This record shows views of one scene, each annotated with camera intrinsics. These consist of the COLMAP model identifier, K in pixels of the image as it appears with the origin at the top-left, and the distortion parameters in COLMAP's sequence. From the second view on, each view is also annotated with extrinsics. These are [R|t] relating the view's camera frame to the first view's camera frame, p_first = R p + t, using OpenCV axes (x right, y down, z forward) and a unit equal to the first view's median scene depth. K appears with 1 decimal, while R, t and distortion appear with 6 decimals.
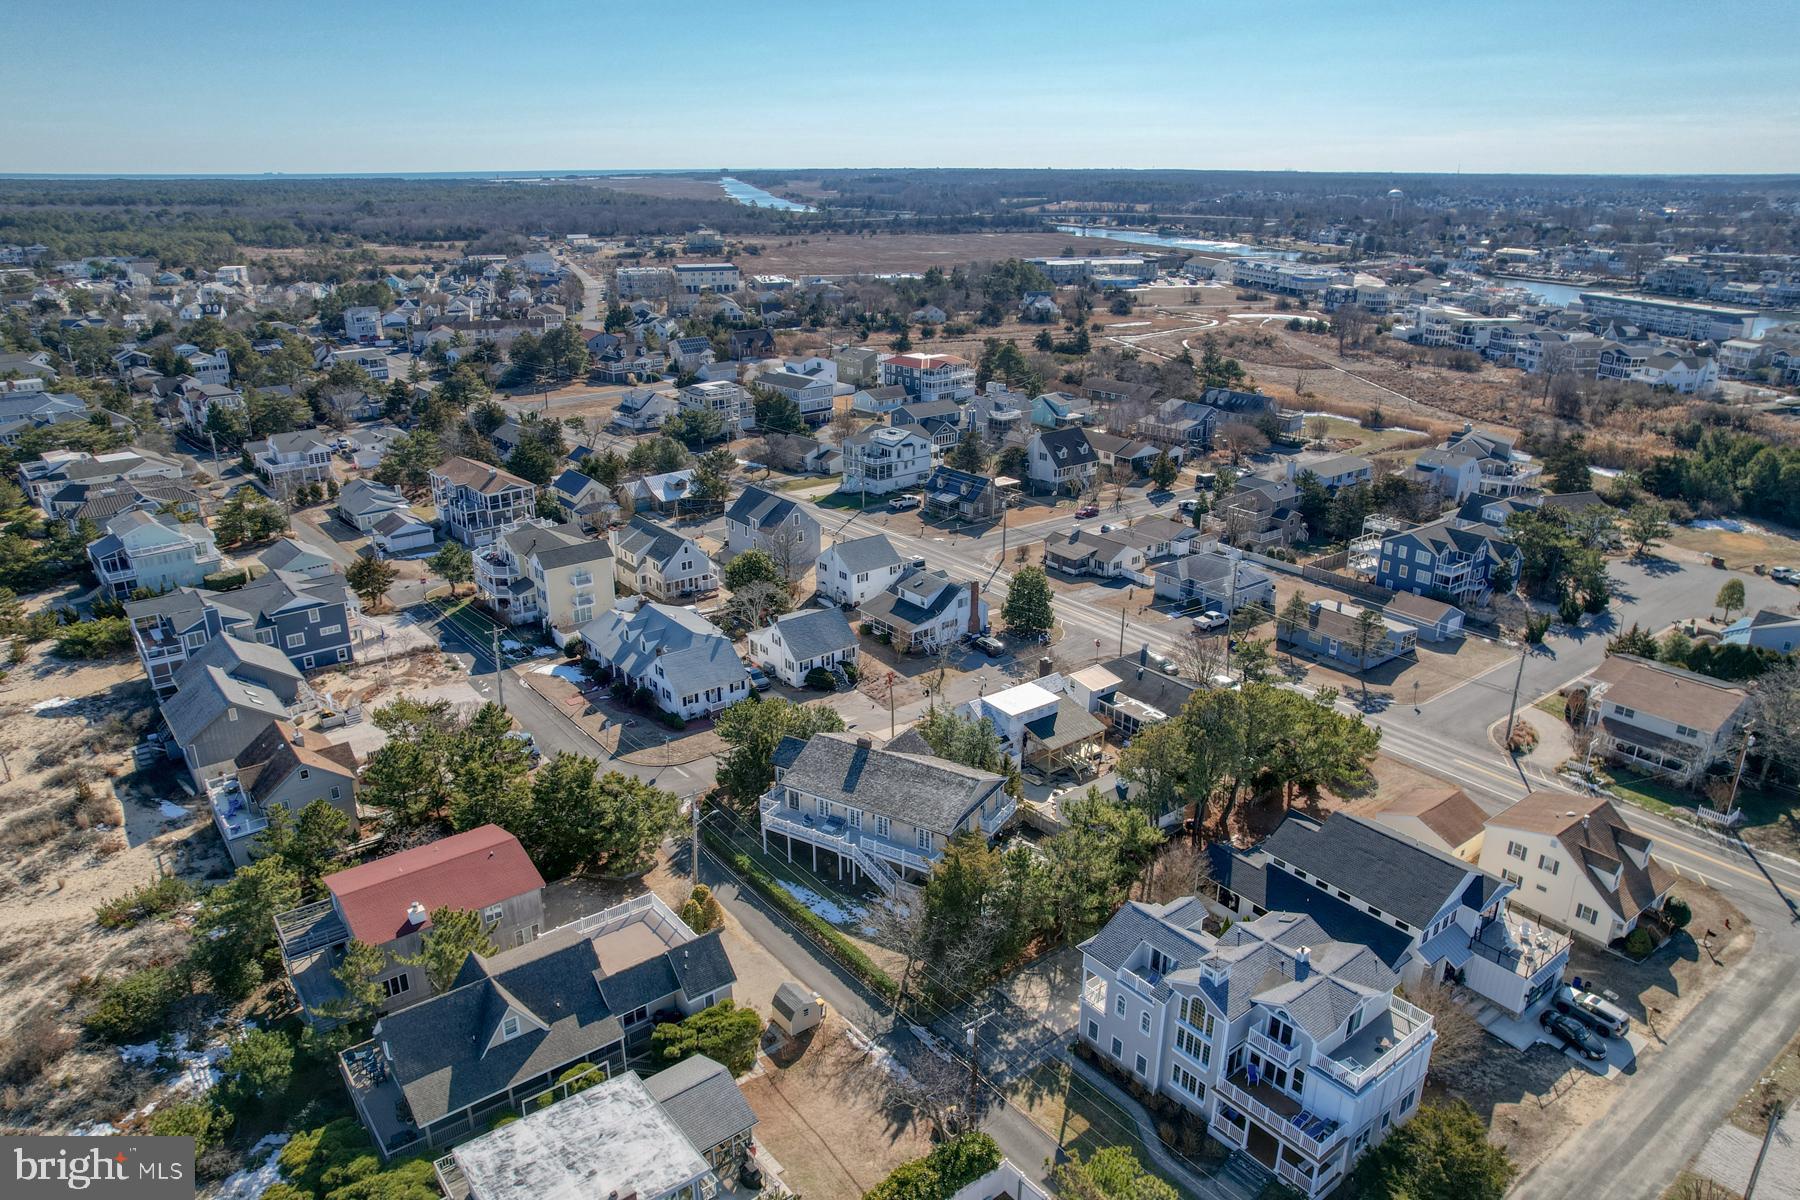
lens RADIAL K [[1192.5, 0, 891.1], [0, 1192.5, 602.3], [0, 0, 1]] dist [-0.063927, 0.045830]
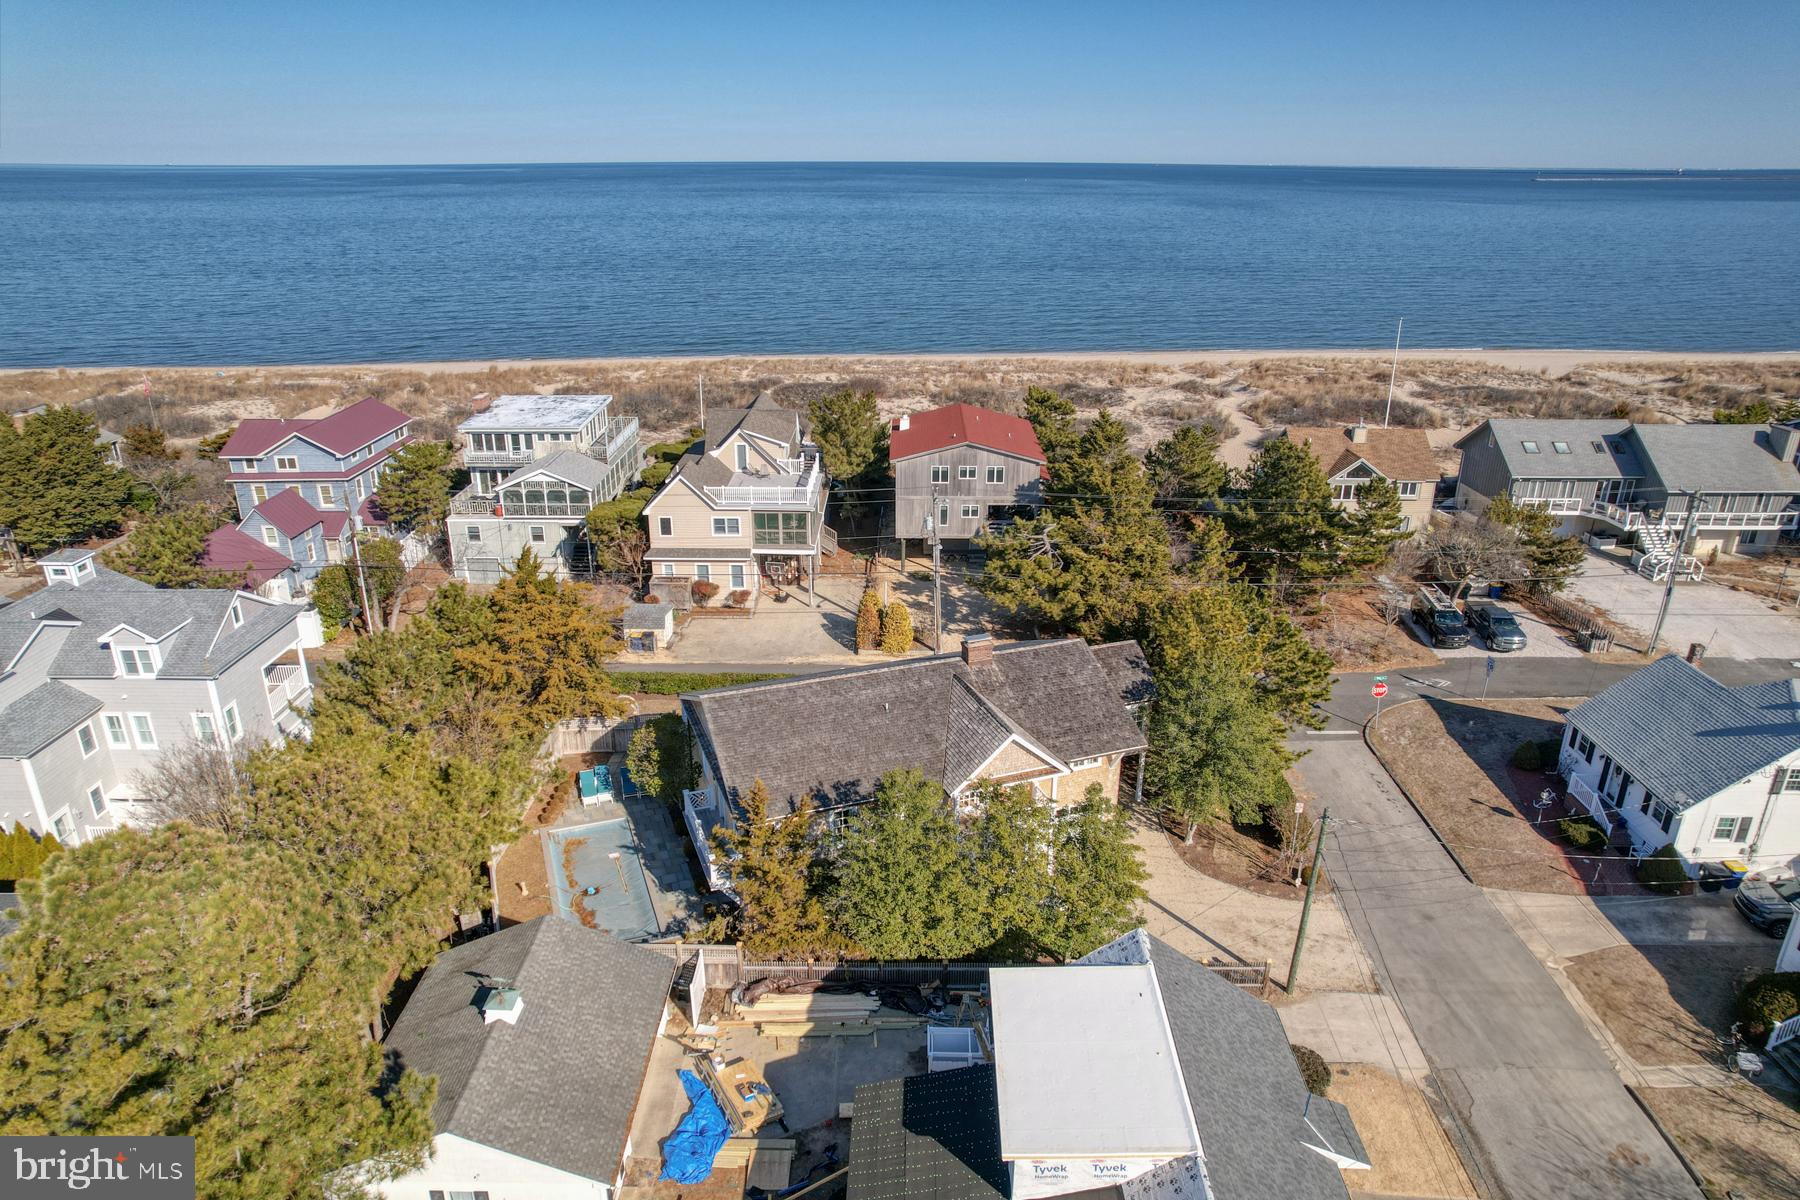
lens RADIAL K [[1154.7, 0, 896.2], [0, 1154.7, 598.2], [0, 0, 1]] dist [-0.068704, 0.055225]
pose [[-0.621696, 0.279783, -0.731584, 0.234825], [-0.274890, 0.796677, 0.538277, -0.097619], [0.733437, 0.535749, -0.418381, 0.827689]]
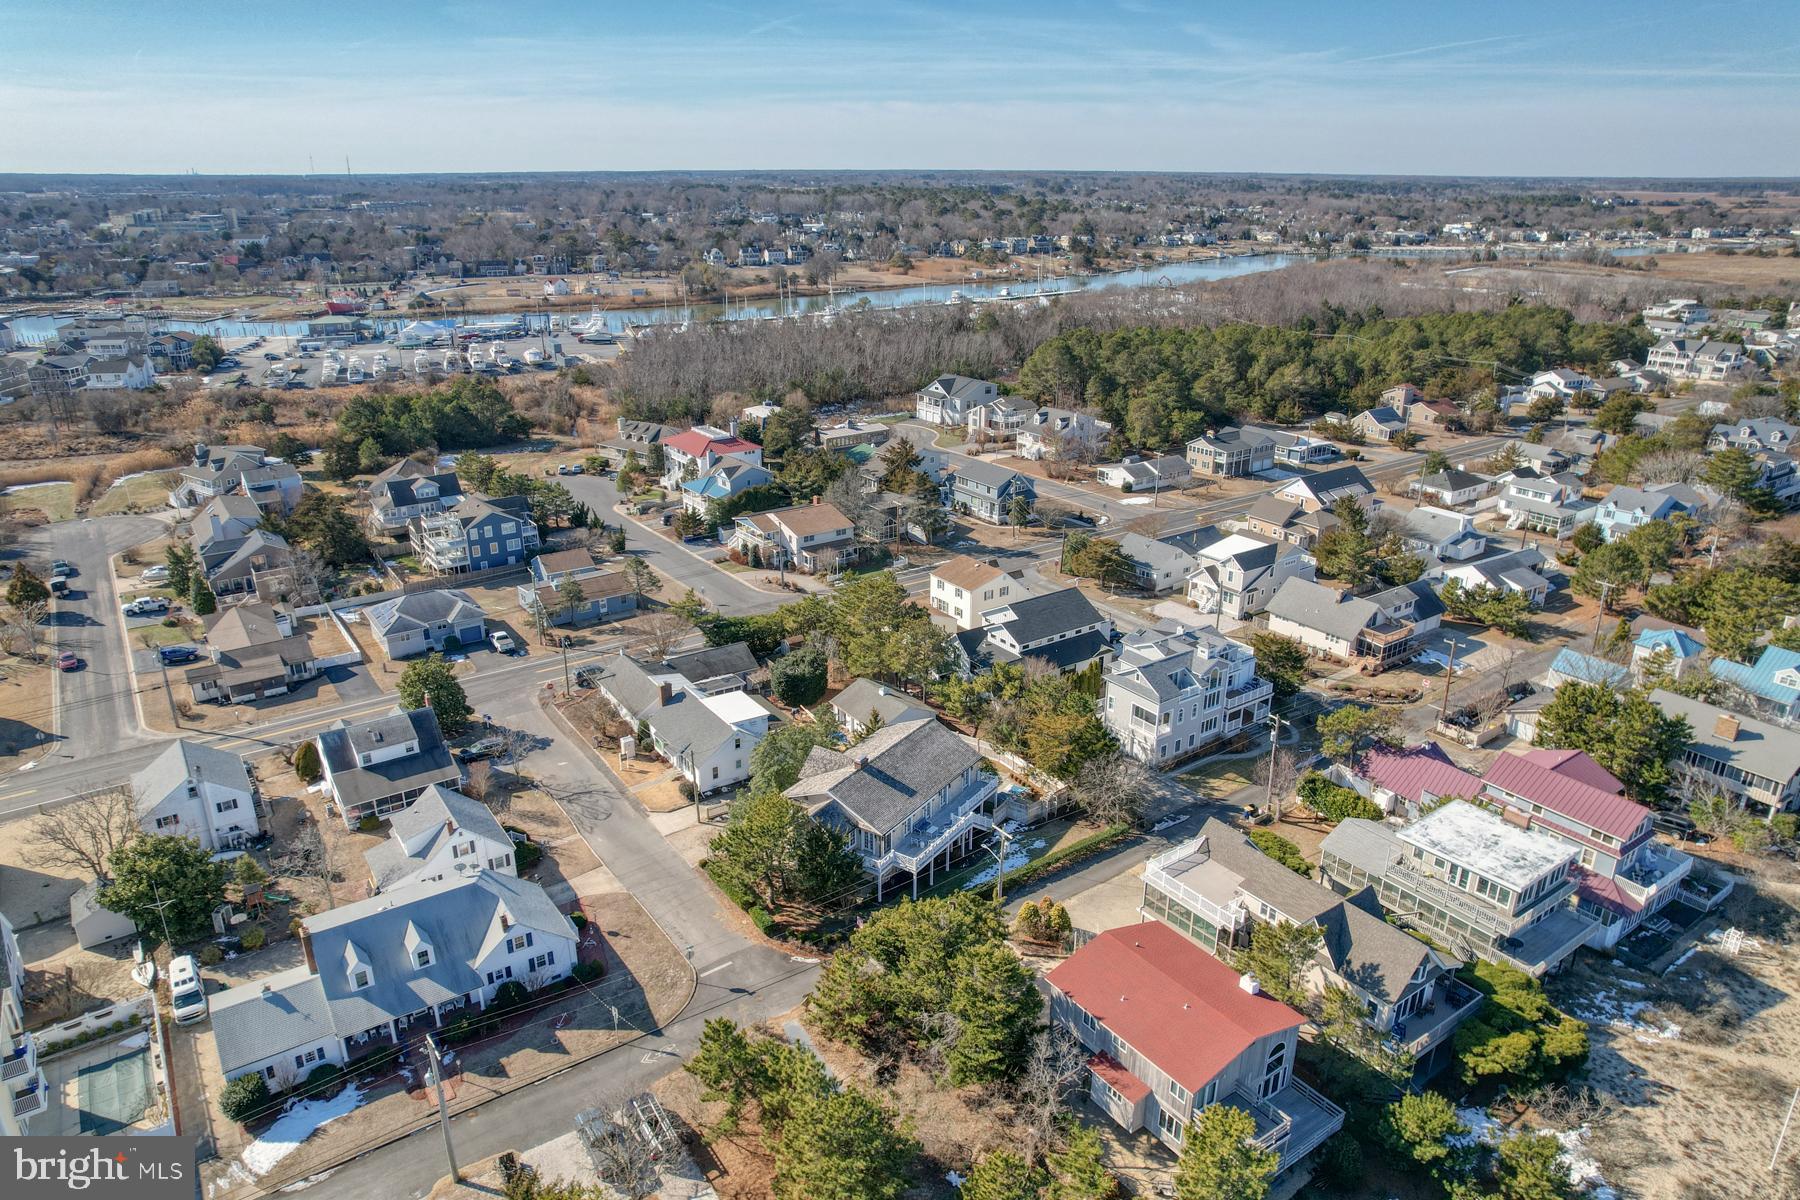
lens RADIAL K [[1176.4, 0, 900.0], [0, 1176.4, 600.0], [0, 0, 1]] dist [-0.066617, 0.055583]
pose [[0.044406, -0.347260, 0.936717, -0.640356], [0.344511, 0.885447, 0.311922, -0.213304], [-0.937731, 0.308858, 0.158954, 0.553007]]
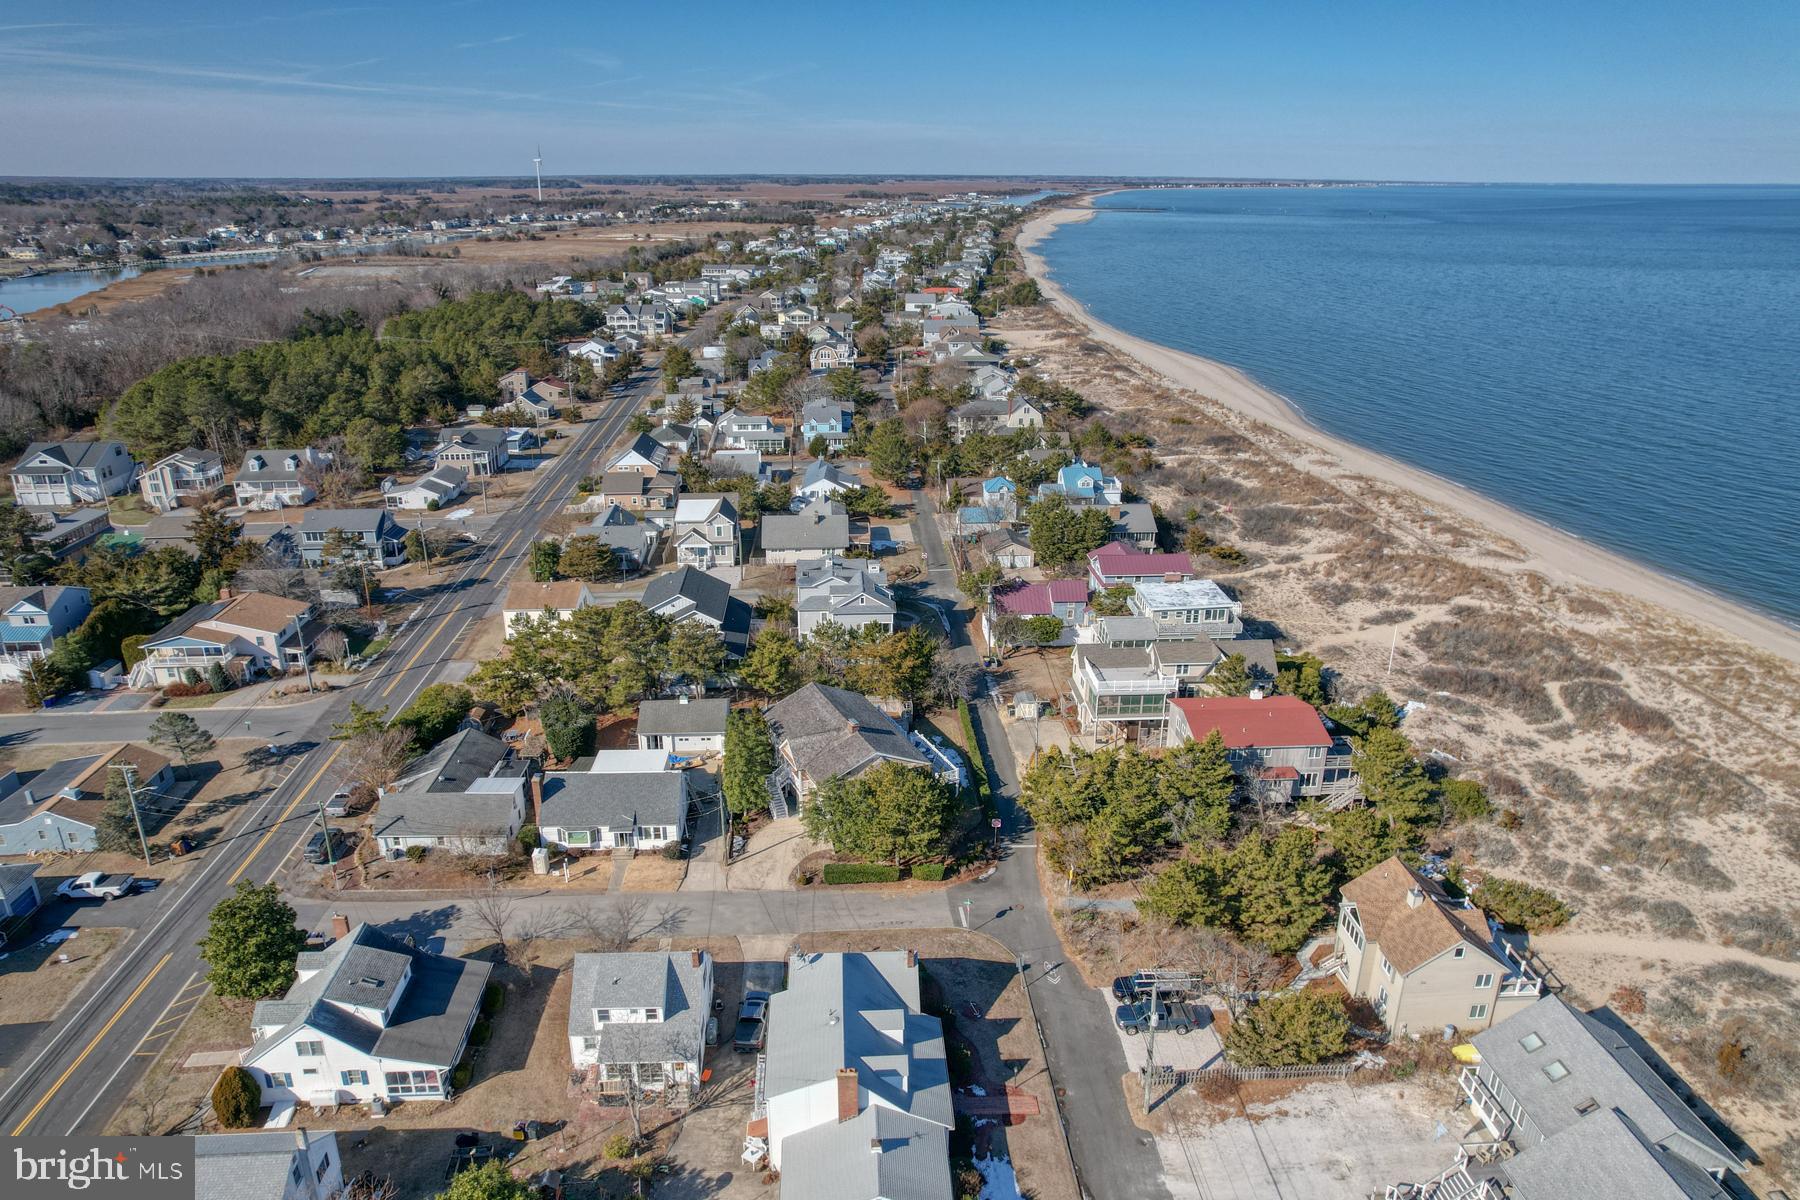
lens RADIAL K [[1166.8, 0, 896.4], [0, 1166.8, 603.0], [0, 0, 1]] dist [-0.073442, 0.062011]
pose [[-0.823244, -0.200685, 0.531032, -0.419100], [0.194069, 0.779581, 0.595475, -0.416398], [-0.533485, 0.593278, -0.602839, 1.103354]]
